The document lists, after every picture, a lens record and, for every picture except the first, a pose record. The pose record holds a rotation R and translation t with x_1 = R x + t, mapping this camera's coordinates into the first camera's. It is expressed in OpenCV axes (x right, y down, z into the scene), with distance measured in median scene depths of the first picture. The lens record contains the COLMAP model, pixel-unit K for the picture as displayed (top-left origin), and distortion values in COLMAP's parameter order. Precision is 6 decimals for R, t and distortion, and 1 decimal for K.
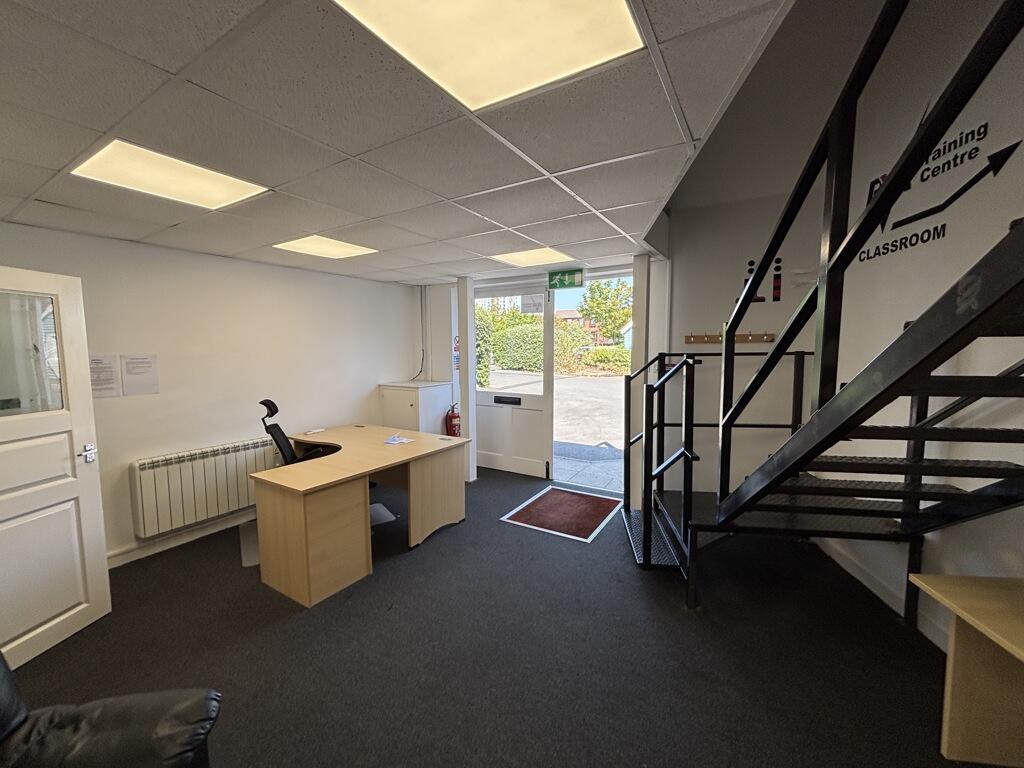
lens RADIAL K [[416.5, 0, 513.7], [0, 416.5, 384.7], [0, 0, 1]] dist [0.001176, 0.000002]
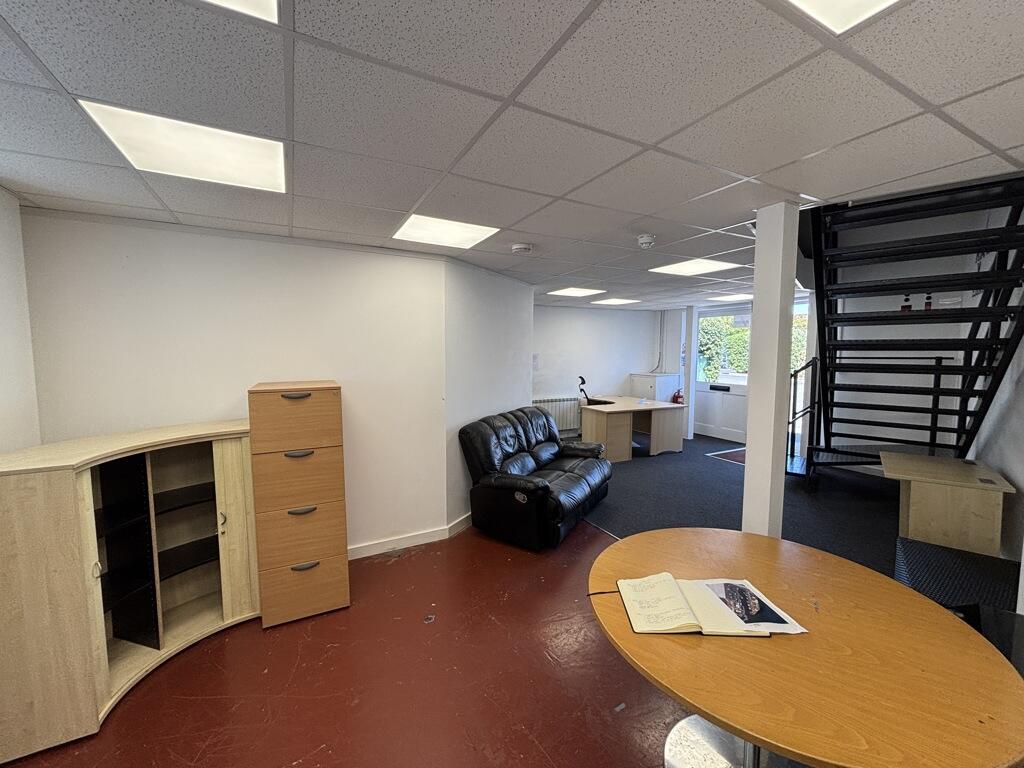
lens RADIAL K [[416.5, 0, 512.0], [0, 416.5, 388.4], [0, 0, 1]] dist [0.001176, 0.000002]
pose [[0.858528, 0.055650, -0.509739, 0.110696], [-0.053443, 0.998390, 0.018987, 0.053056], [0.509975, 0.010942, 0.860120, -0.646350]]
